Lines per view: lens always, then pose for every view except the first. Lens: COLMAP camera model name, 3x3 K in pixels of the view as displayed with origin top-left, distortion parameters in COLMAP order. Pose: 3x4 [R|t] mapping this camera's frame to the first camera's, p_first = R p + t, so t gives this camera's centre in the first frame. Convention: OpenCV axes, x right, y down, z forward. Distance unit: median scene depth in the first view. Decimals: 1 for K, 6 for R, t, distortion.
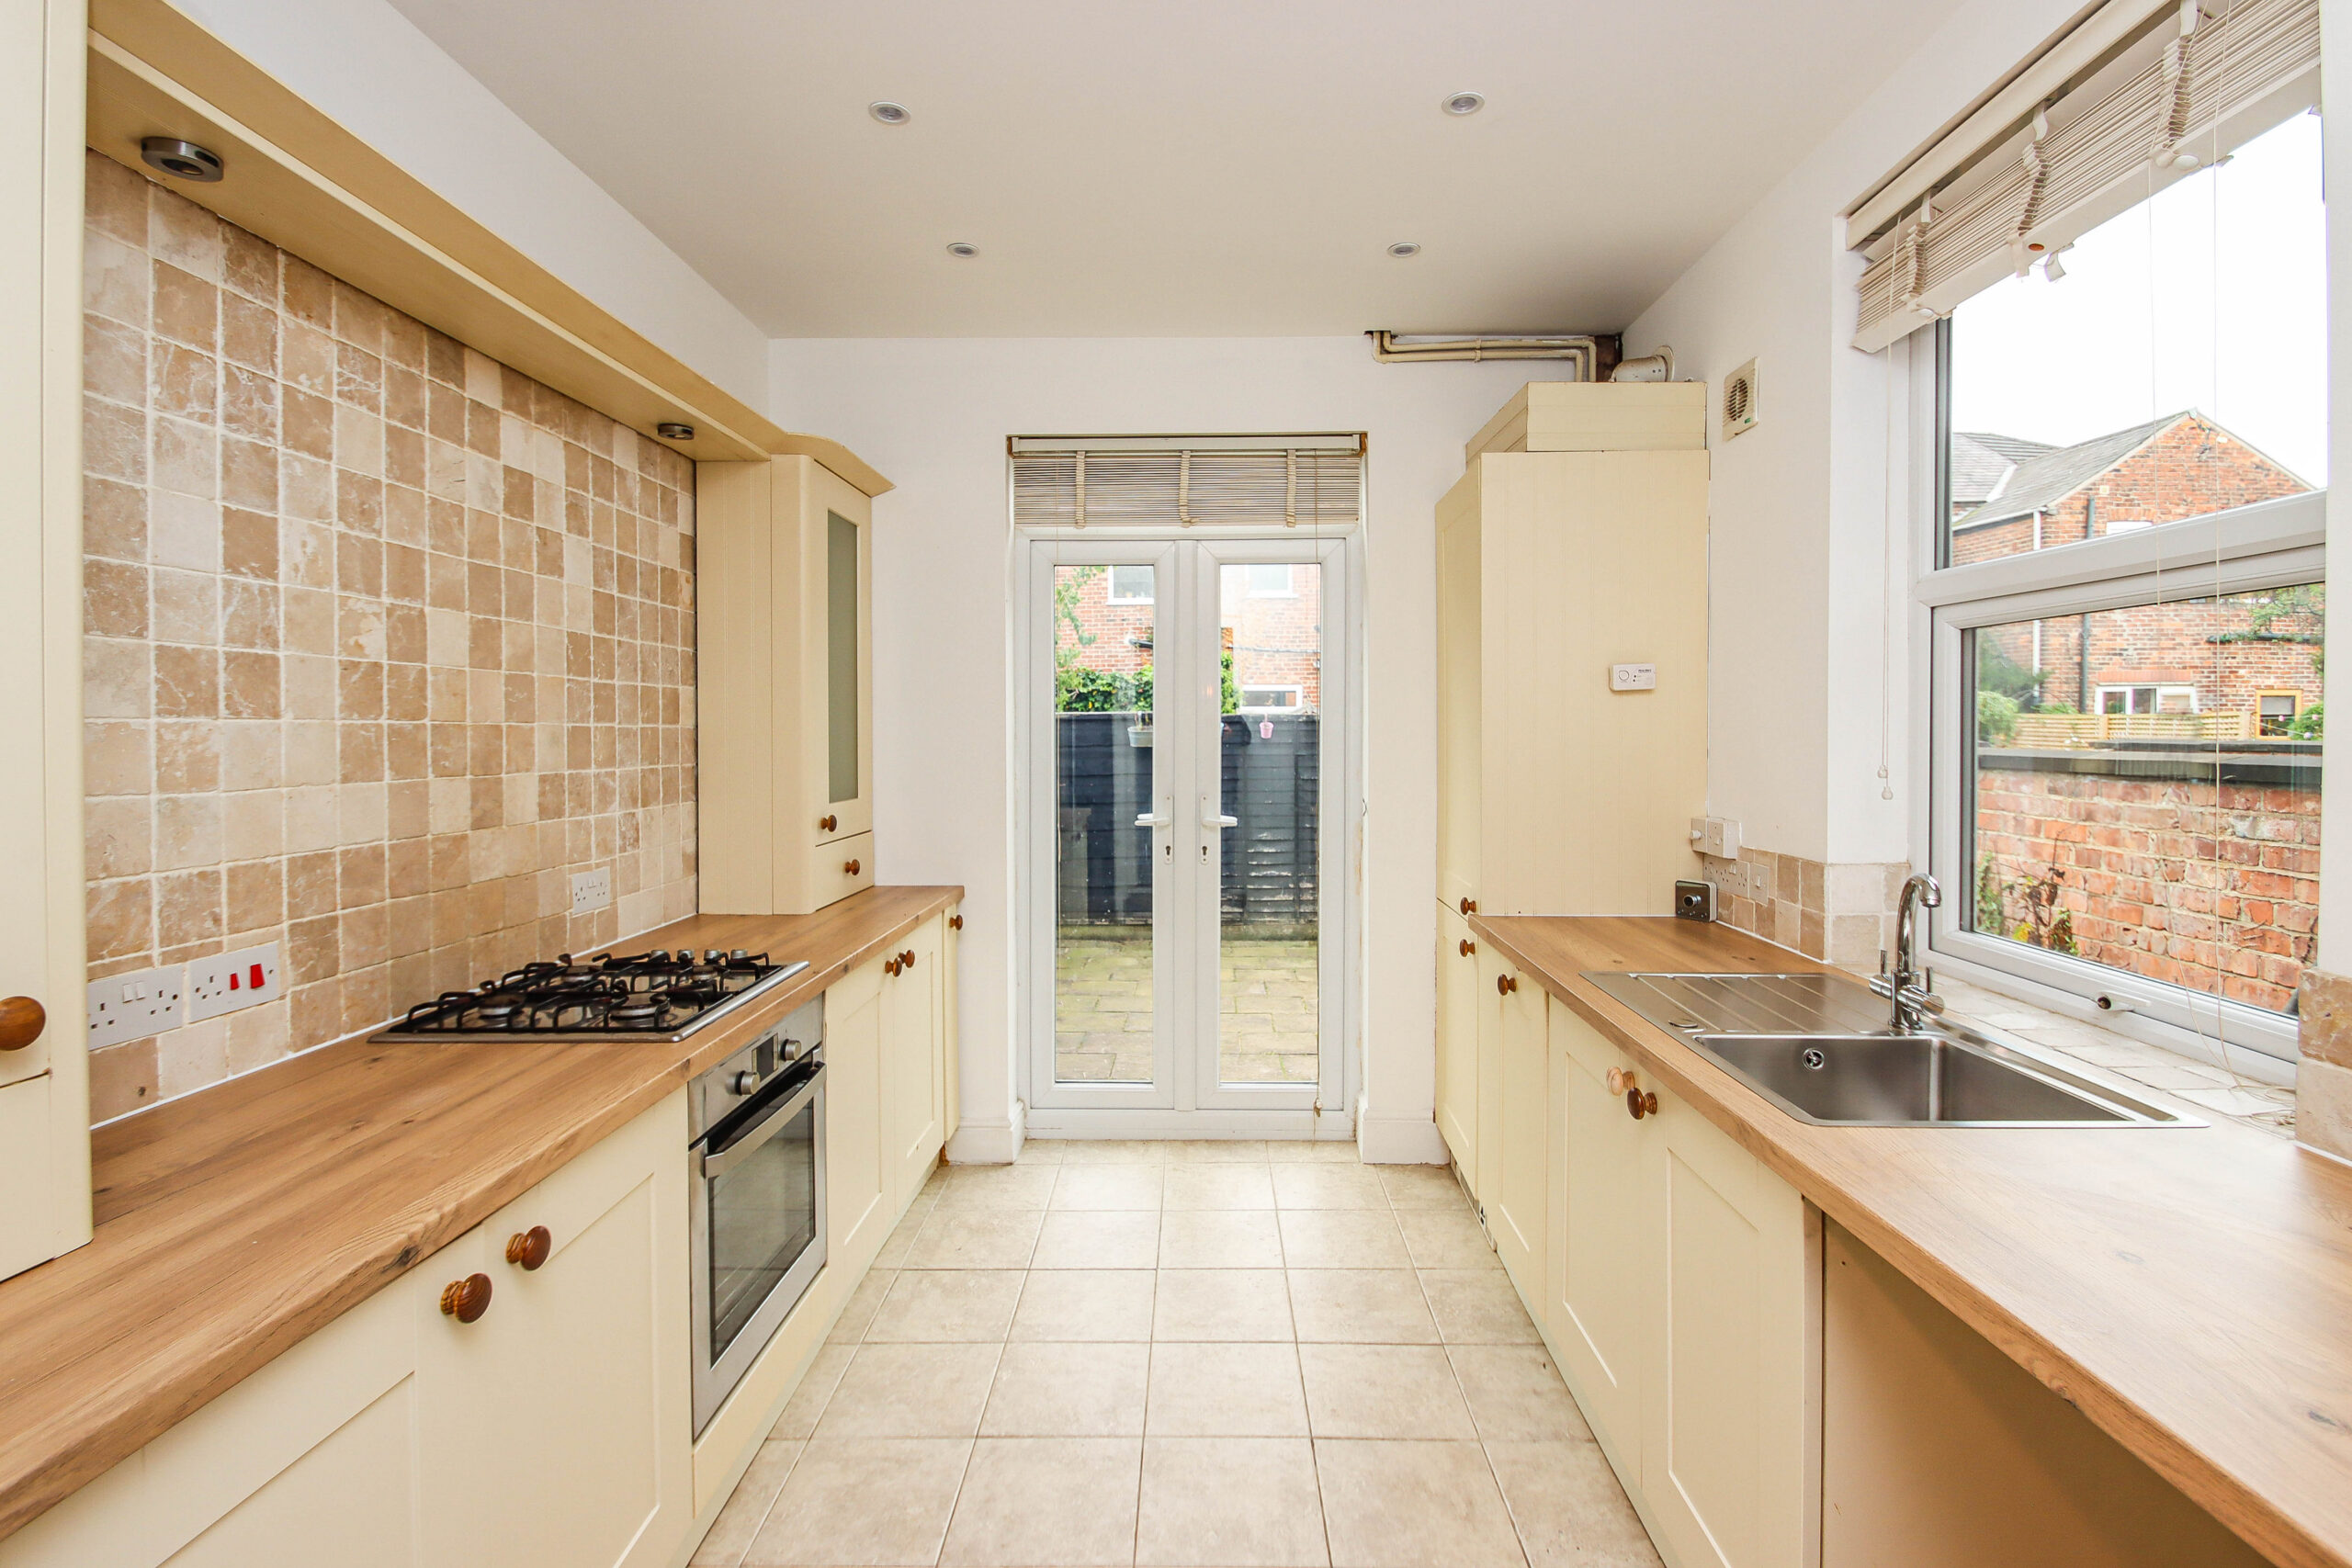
lens RADIAL K [[1100.6, 0, 1174.9], [0, 1100.6, 752.2], [0, 0, 1]] dist [0.022332, -0.018709]
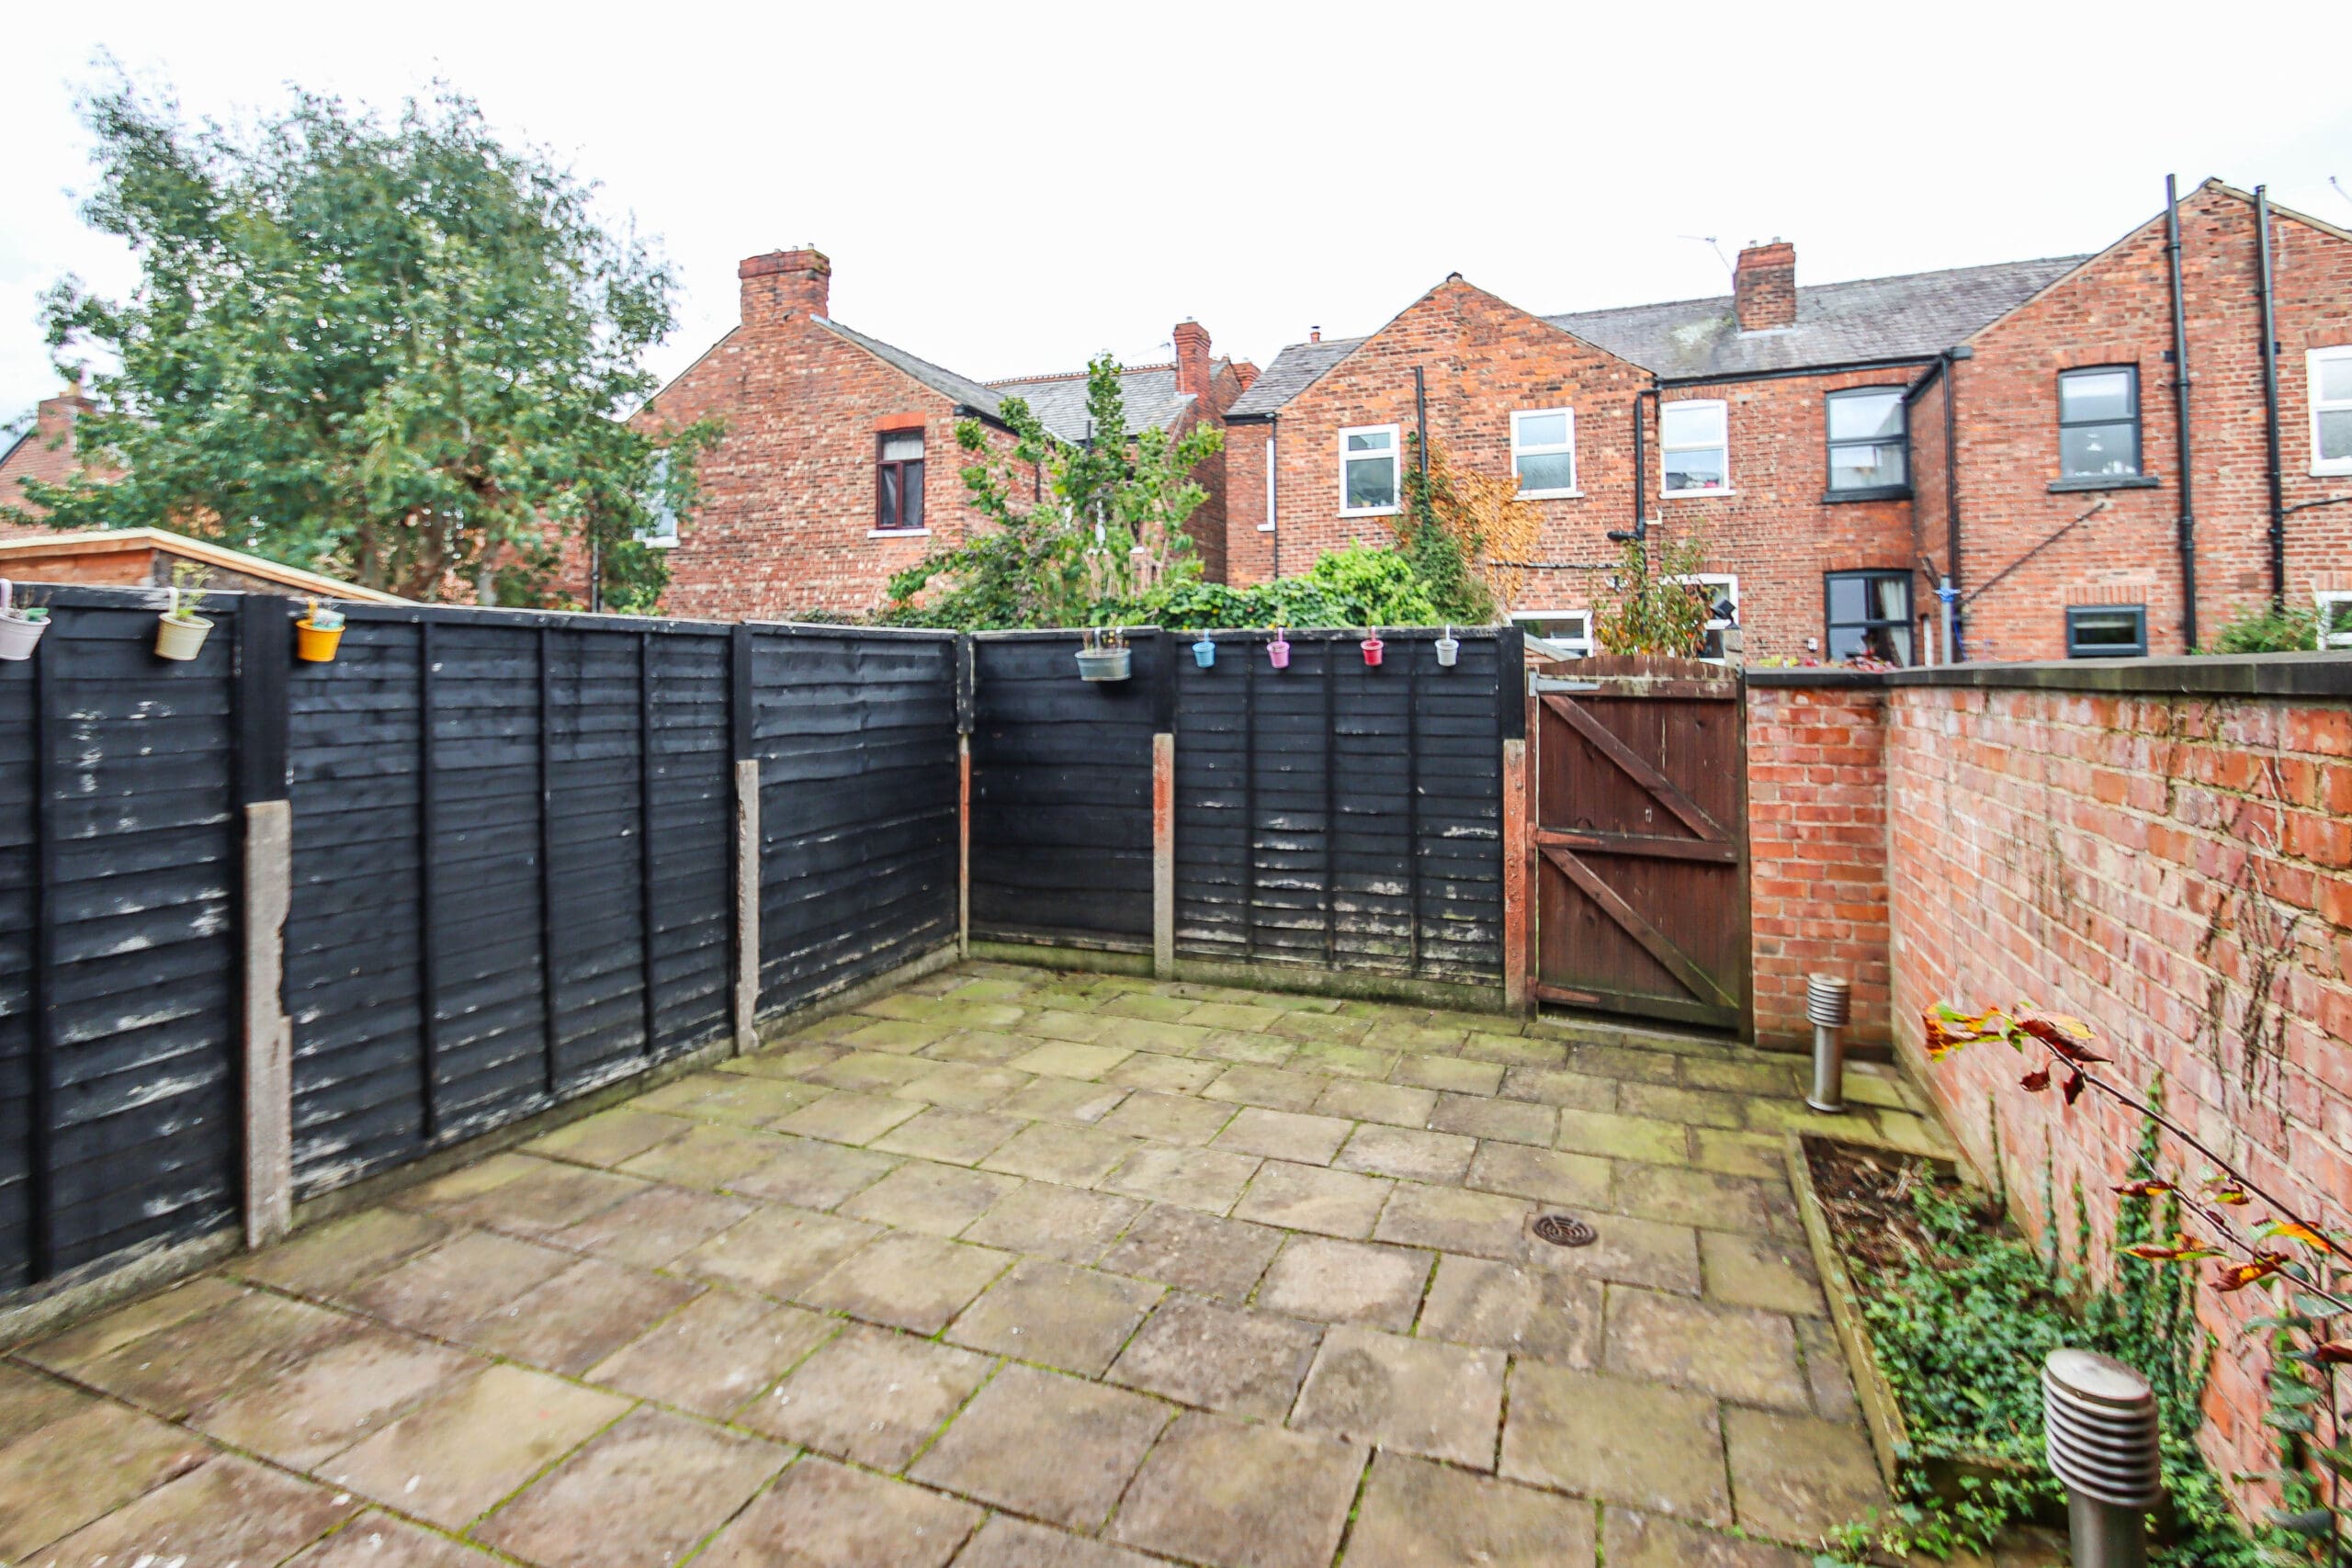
lens RADIAL K [[1126.4, 0, 1181.5], [0, 1126.4, 667.0], [0, 0, 1]] dist [0.001369, -0.000075]
pose [[0.941535, -0.000054, -0.336916, 1.094802], [-0.009751, 0.999577, -0.027409, 0.021975], [0.336774, 0.029092, 0.941136, 1.673534]]
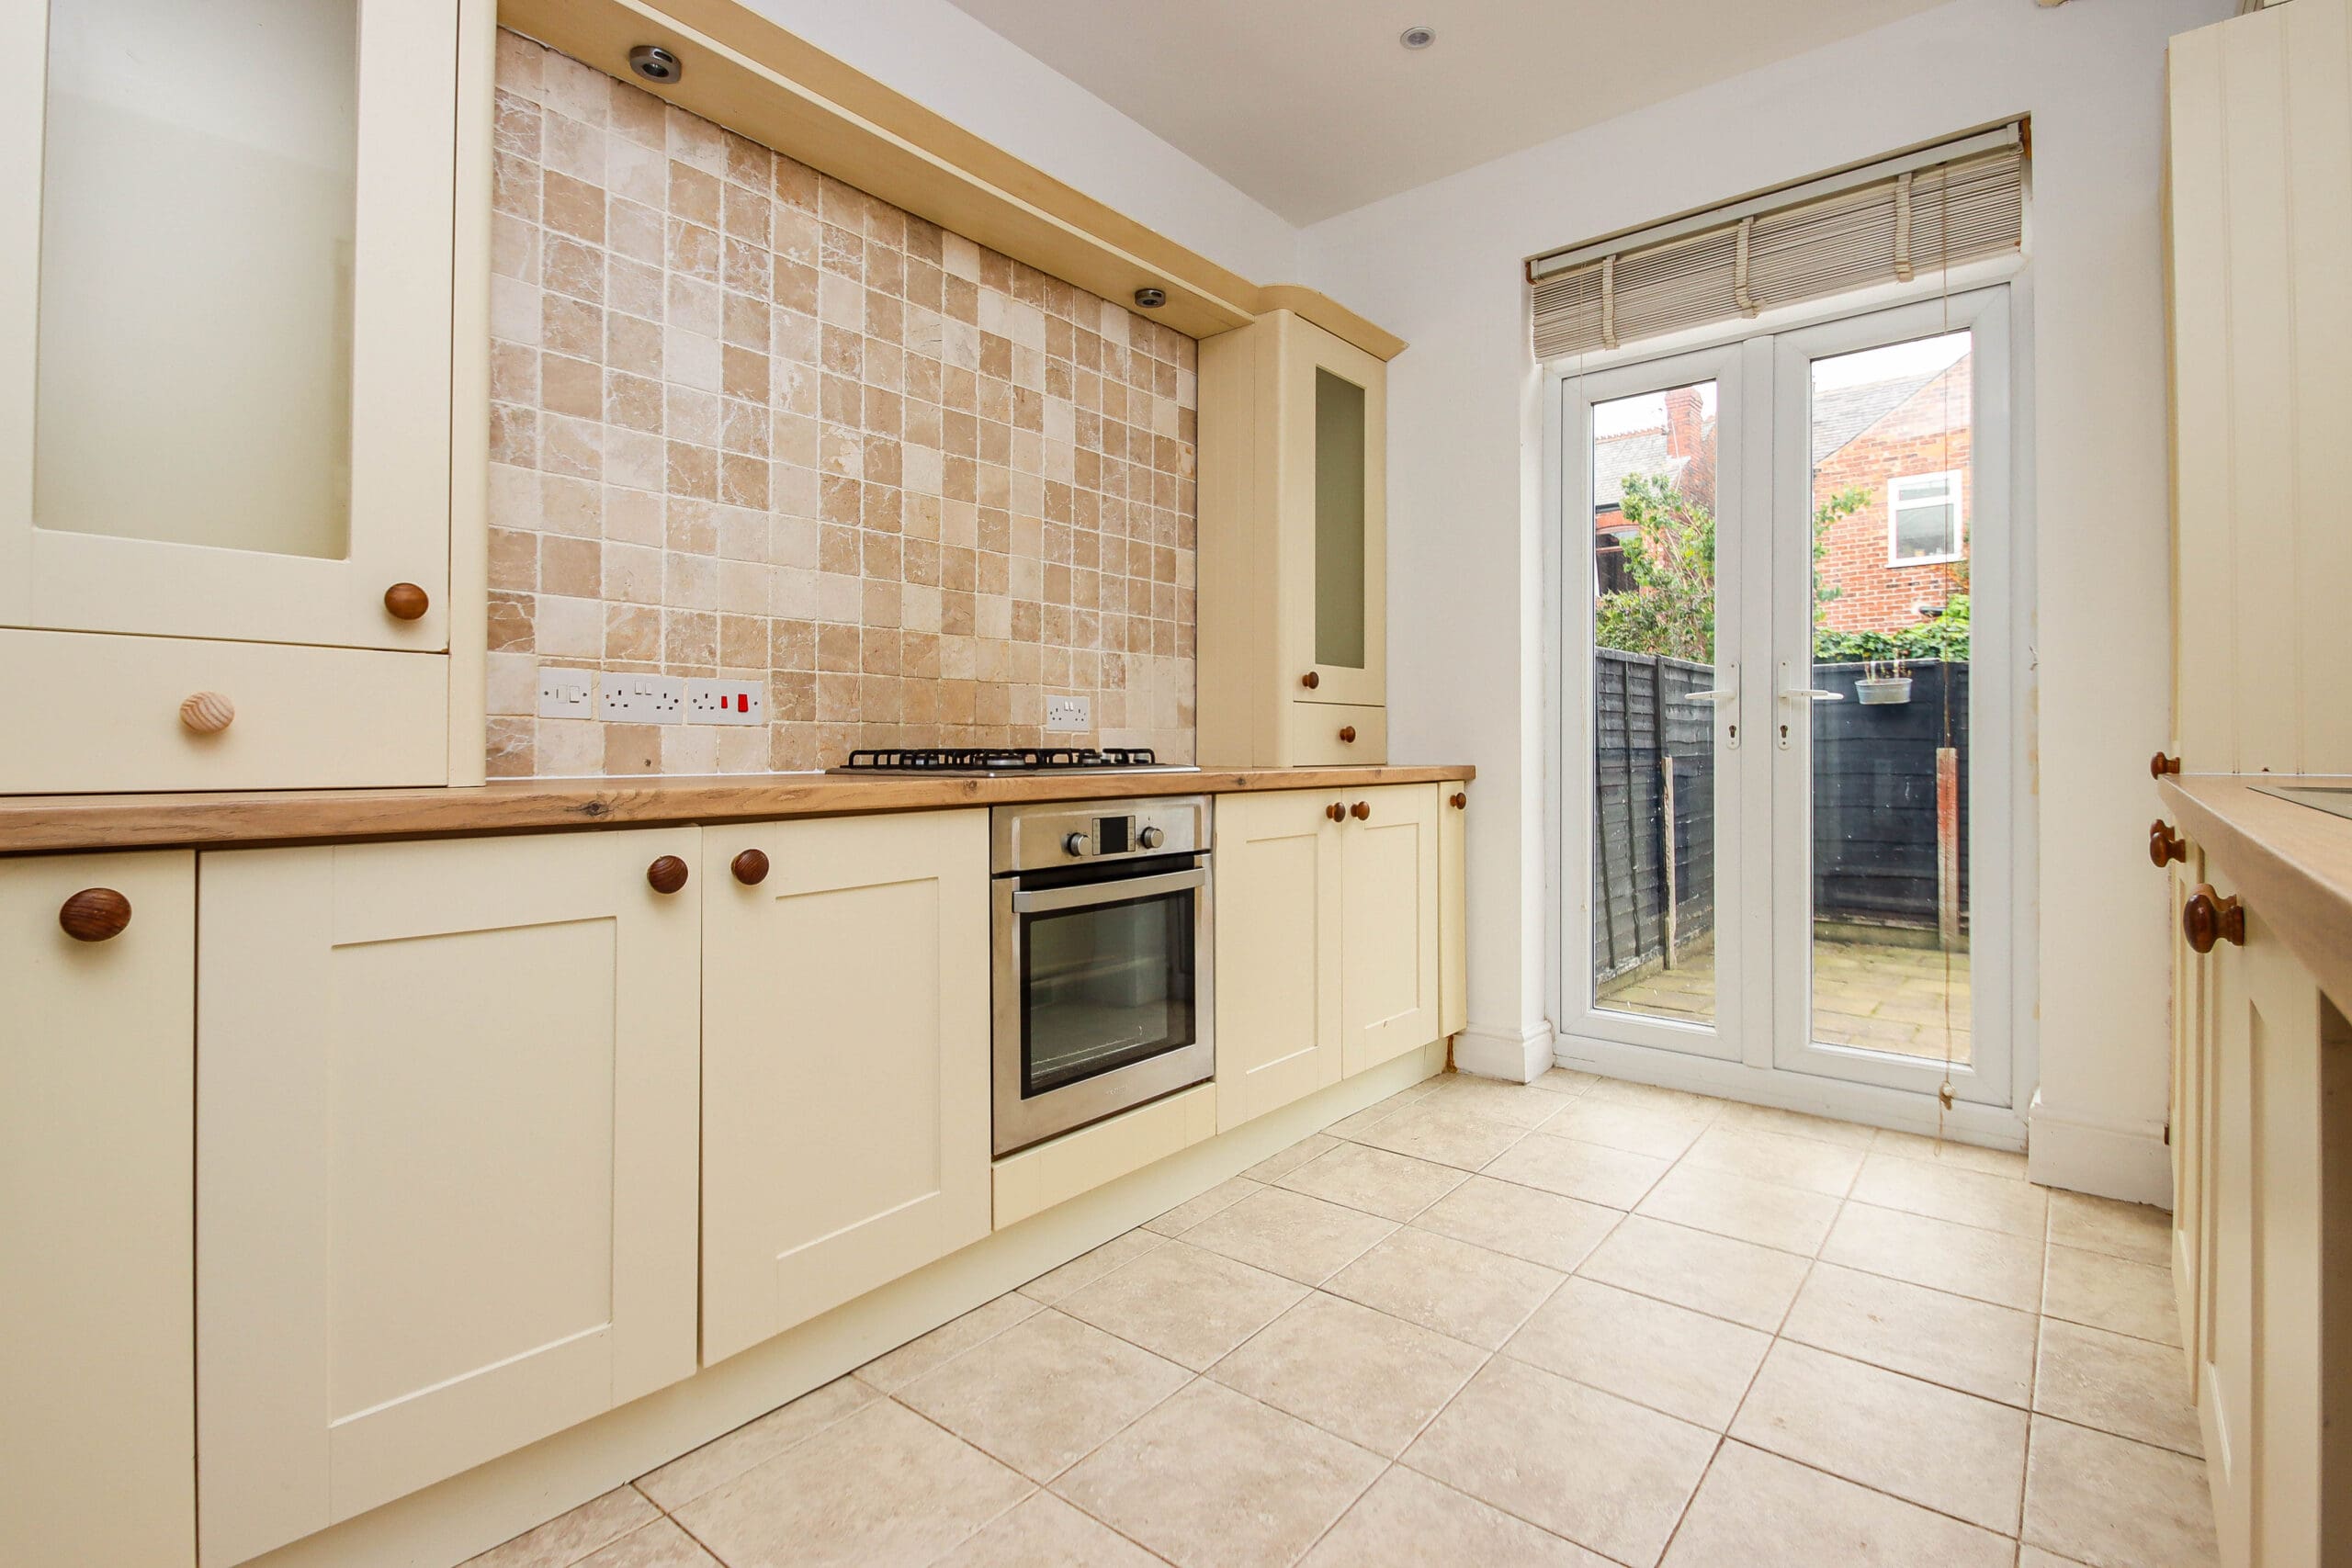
lens RADIAL K [[1103.1, 0, 1179.7], [0, 1103.1, 735.6], [0, 0, 1]] dist [0.005757, -0.000353]
pose [[0.789007, -0.000610, -0.614384, 0.288149], [-0.016930, 0.999598, -0.022734, 0.198938], [0.614151, 0.028339, 0.788680, 0.220100]]
